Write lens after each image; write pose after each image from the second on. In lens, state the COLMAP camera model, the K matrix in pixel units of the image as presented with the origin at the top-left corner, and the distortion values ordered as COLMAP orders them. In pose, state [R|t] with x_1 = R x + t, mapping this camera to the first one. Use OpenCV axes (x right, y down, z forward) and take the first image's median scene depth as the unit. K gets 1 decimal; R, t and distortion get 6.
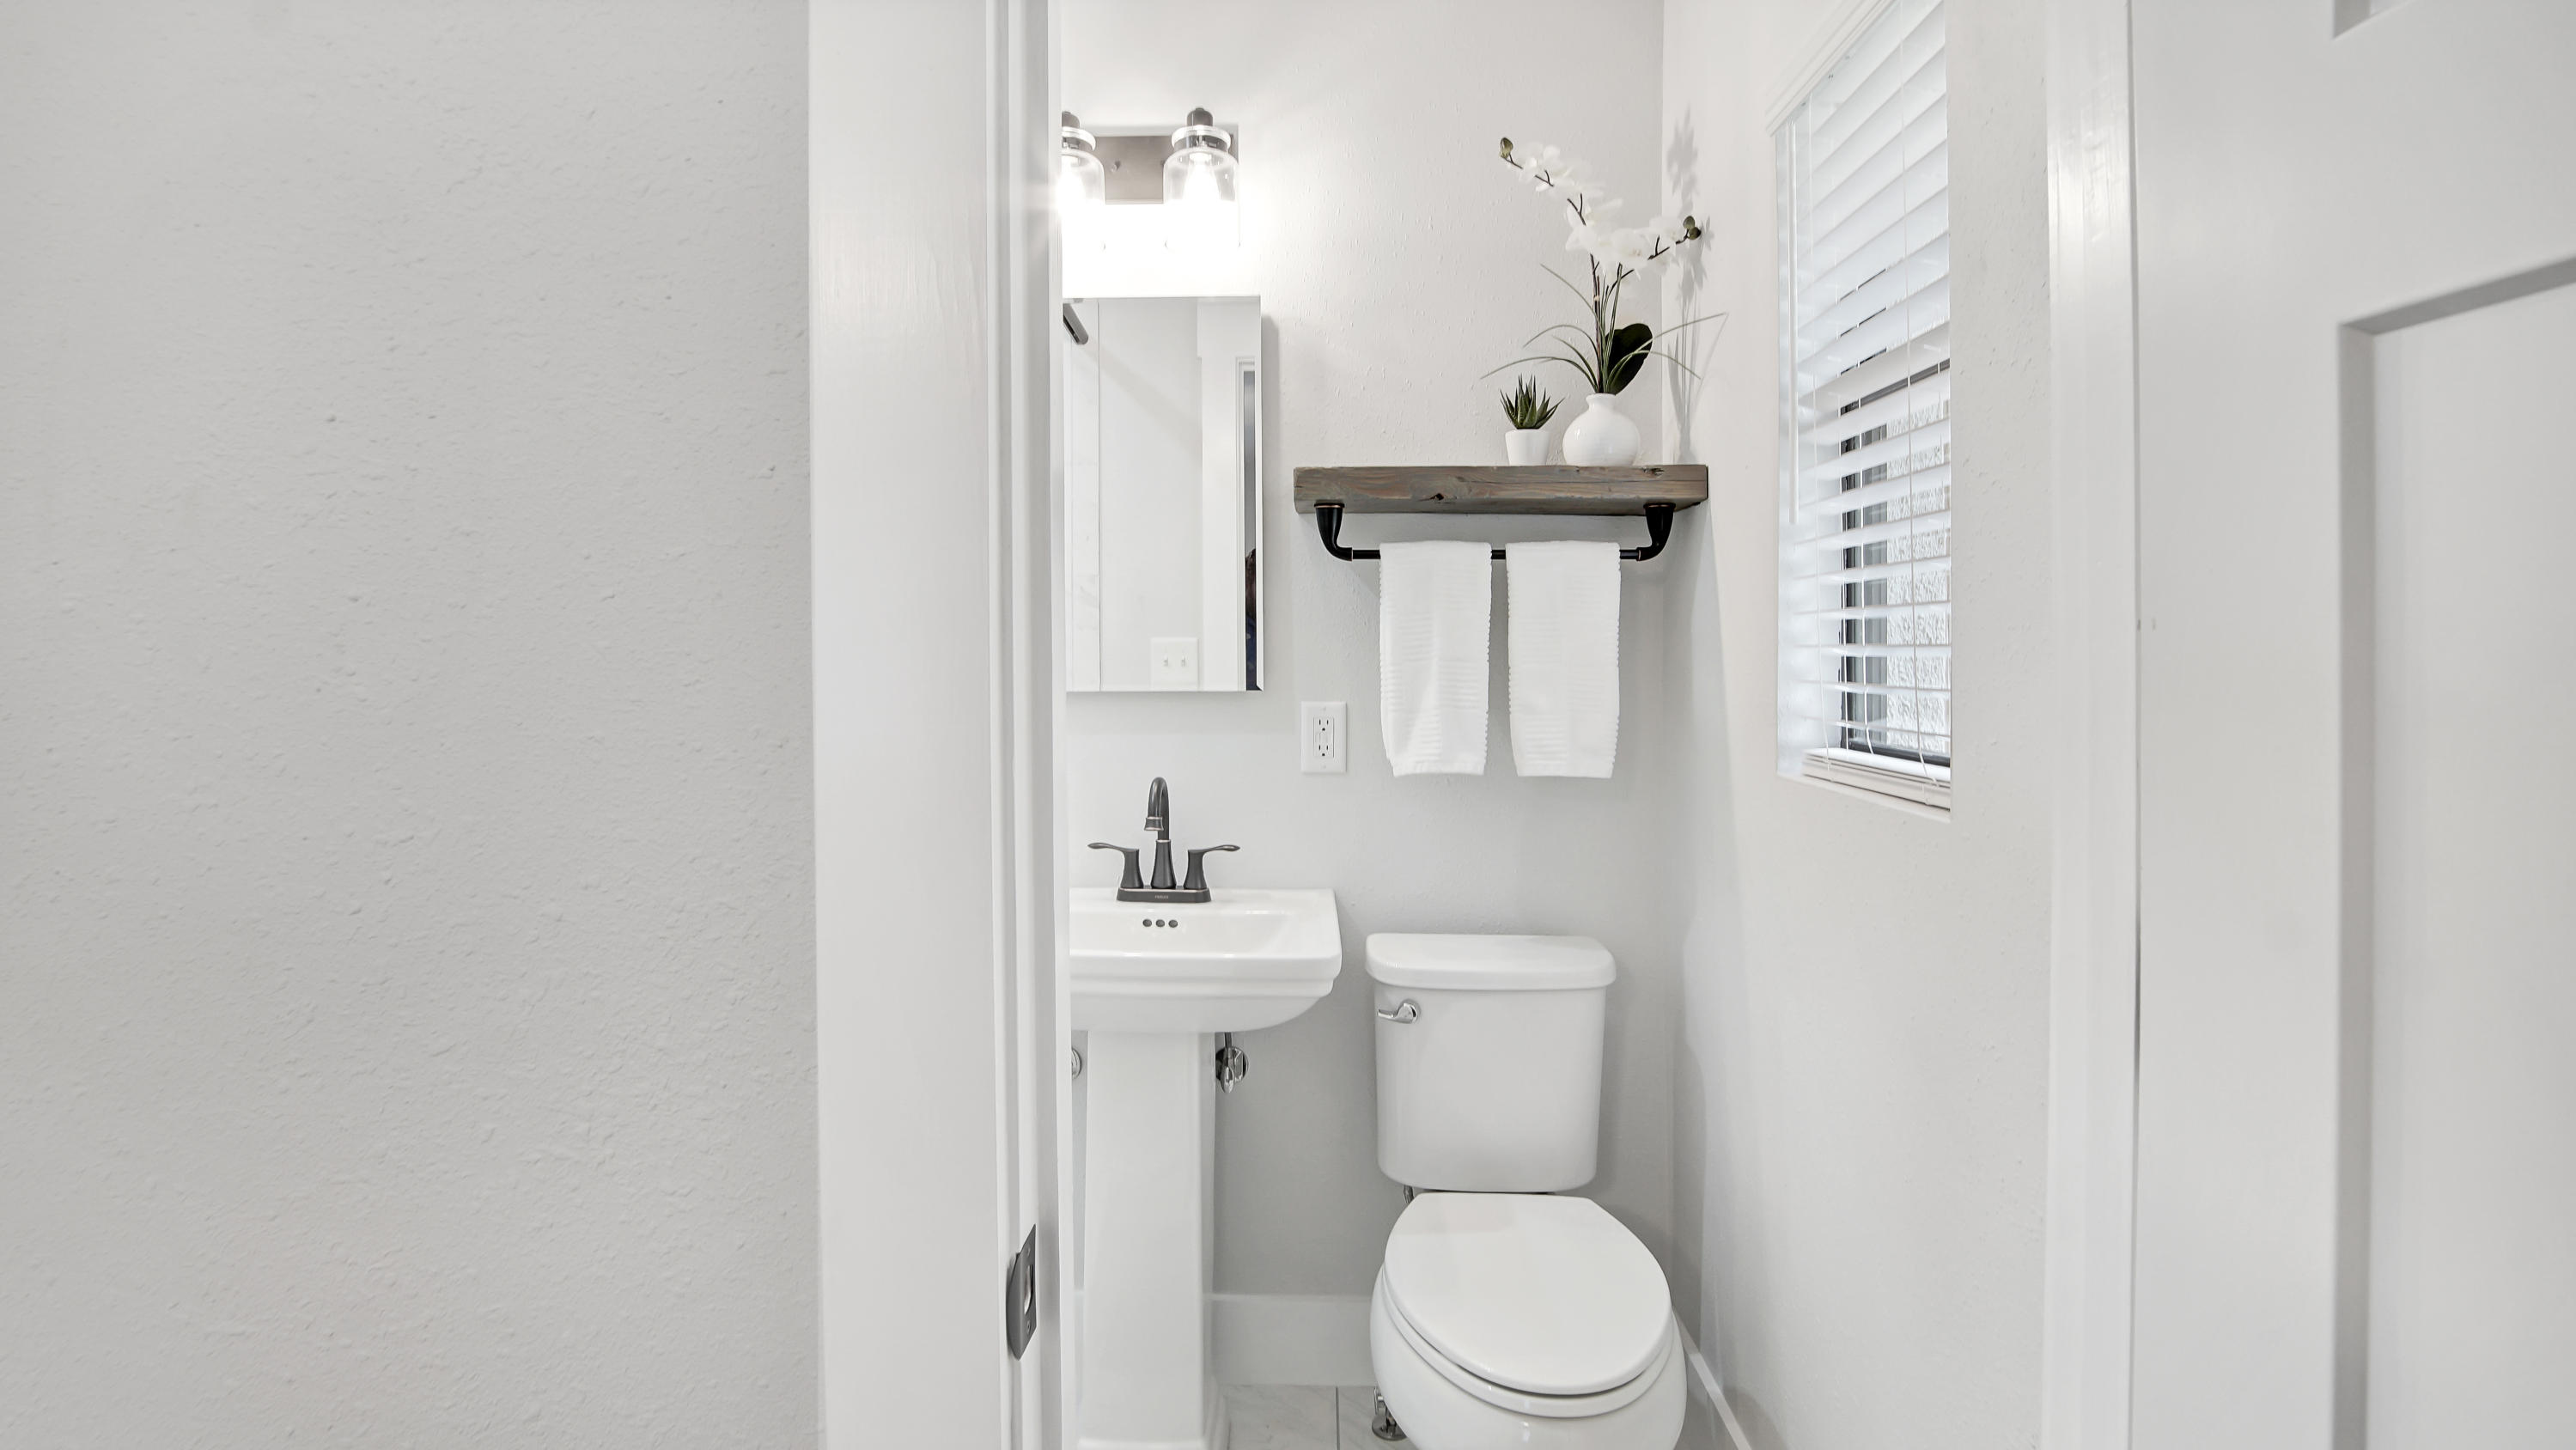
lens RADIAL K [[1117.4, 0, 1348.5], [0, 1117.4, 634.3], [0, 0, 1]] dist [0.042464, 0.000003]
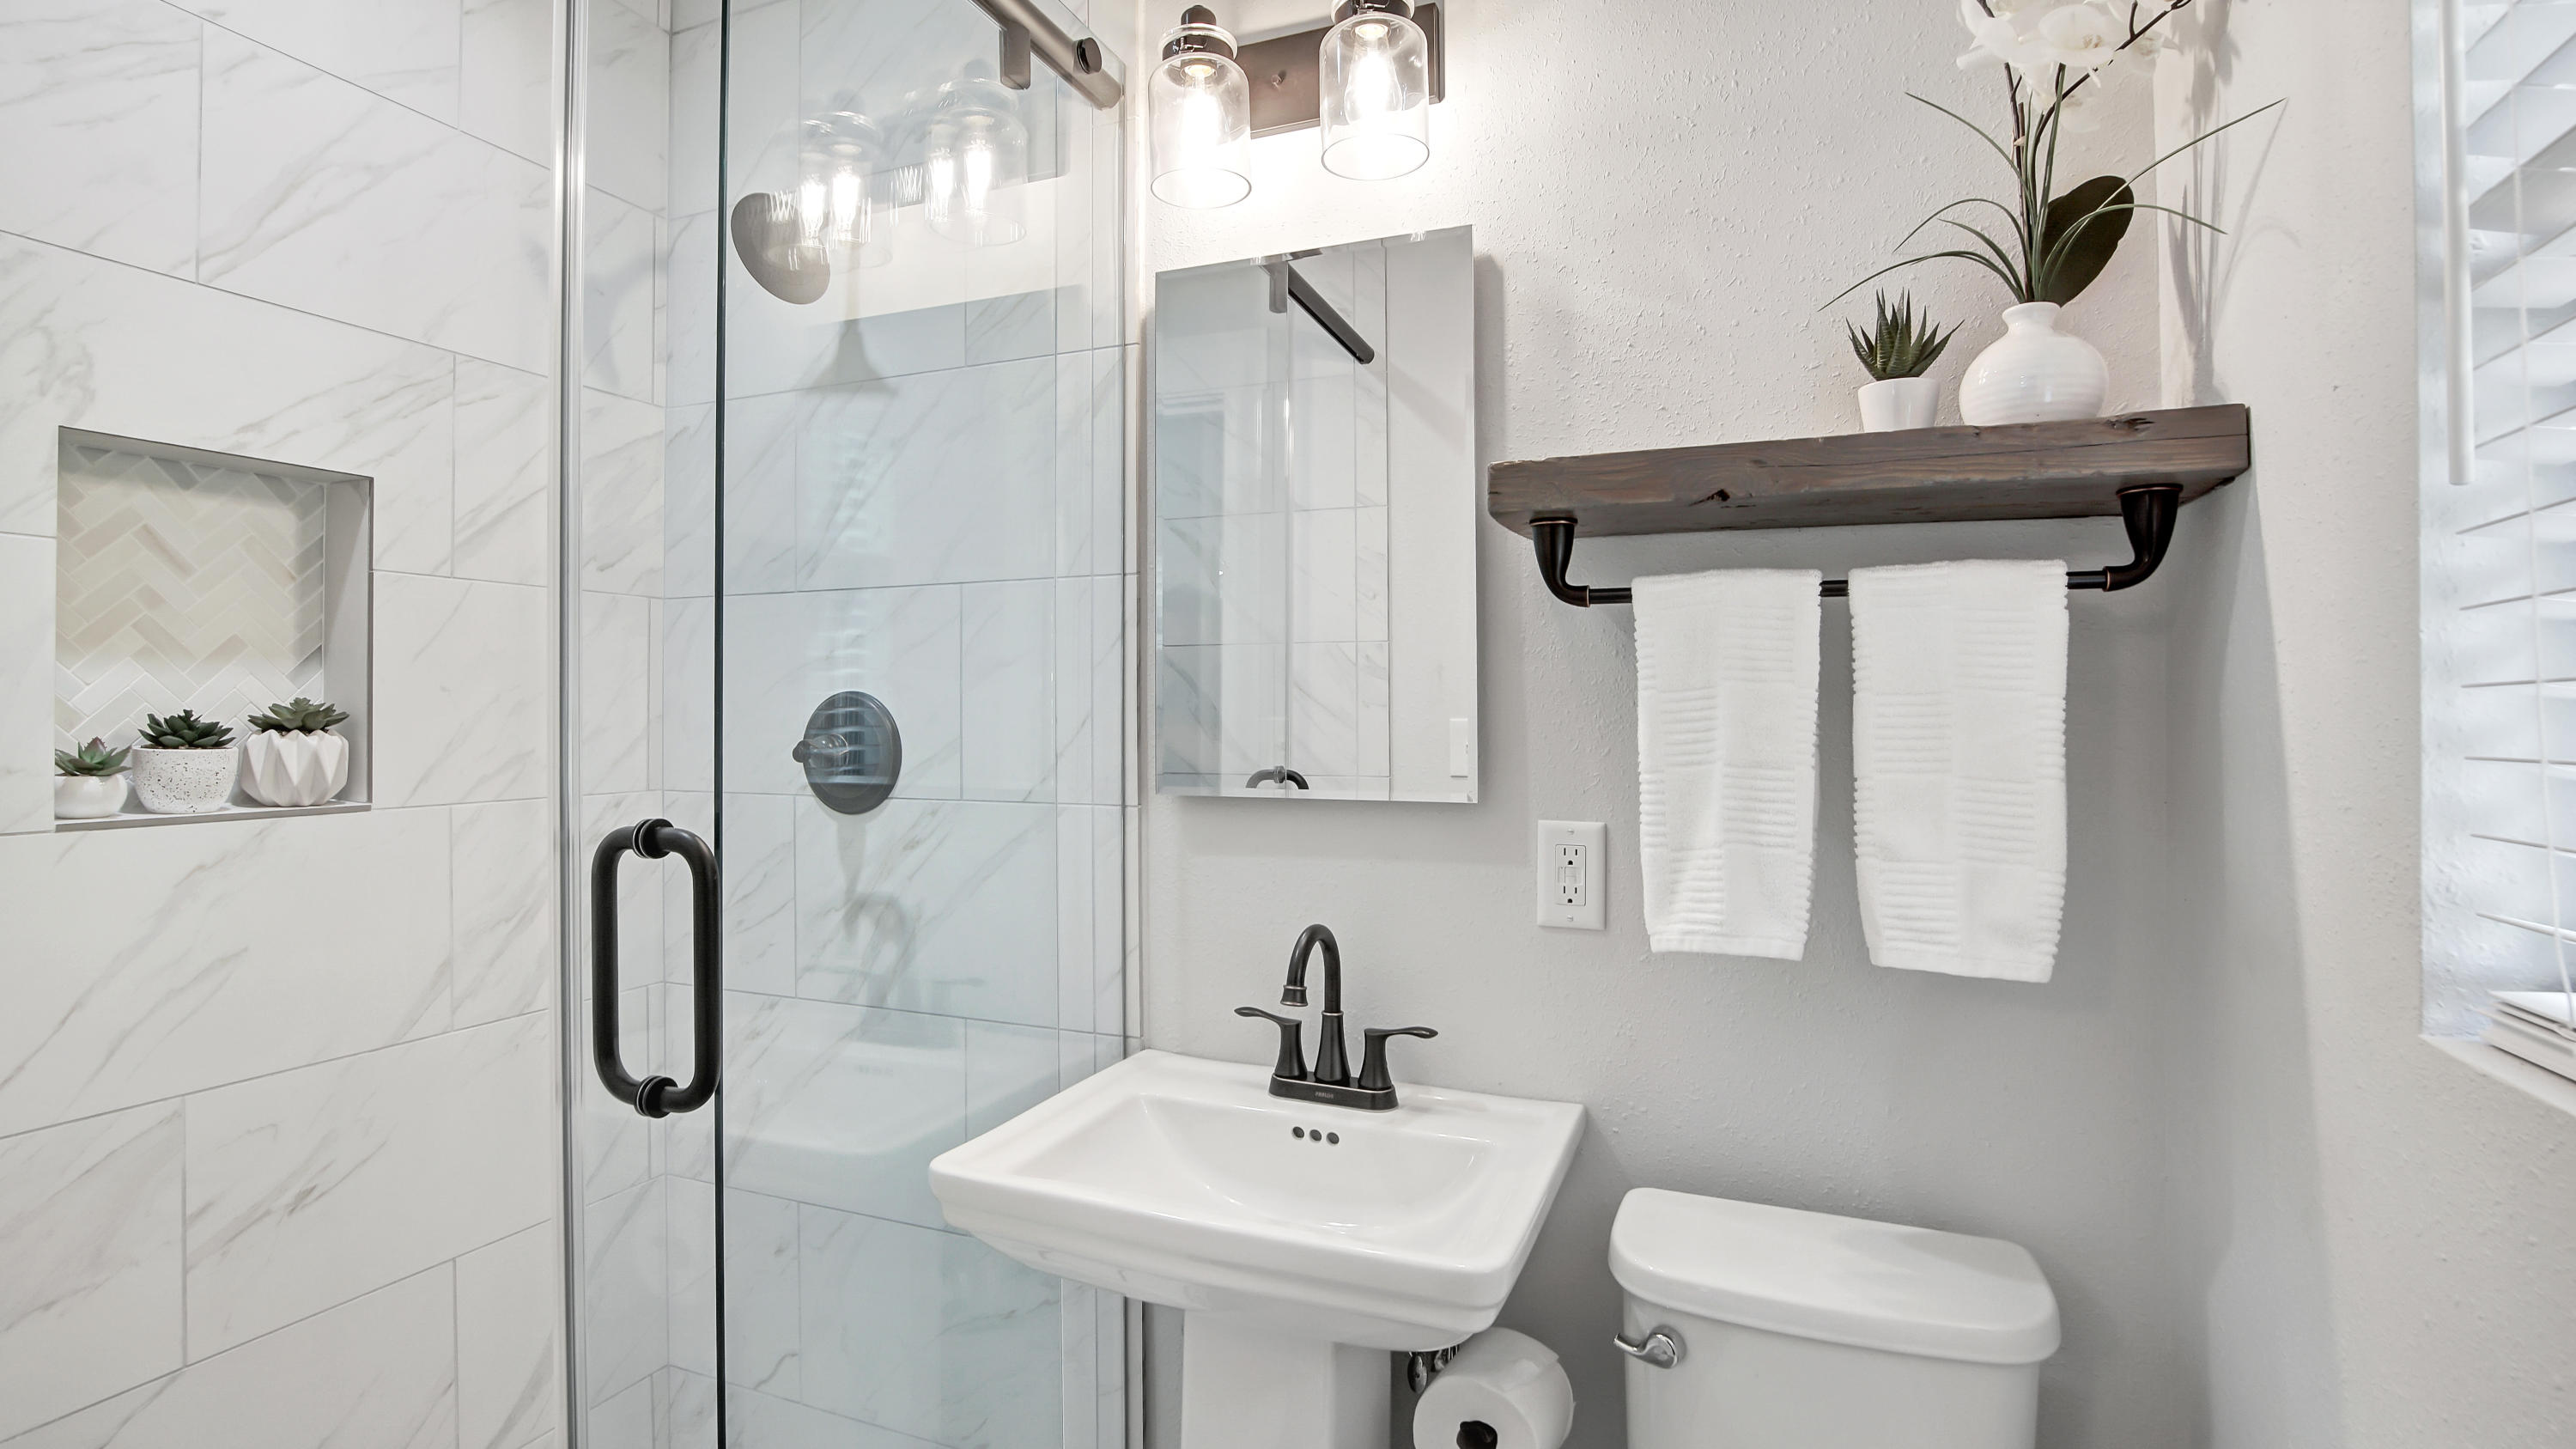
lens RADIAL K [[1206.4, 0, 1342.3], [0, 1206.4, 691.8], [0, 0, 1]] dist [-0.004095, -0.000015]
pose [[0.935753, -0.005049, -0.352621, 0.113083], [0.000591, 0.999919, -0.012750, -0.008030], [0.352657, 0.011723, 0.935679, 0.304154]]
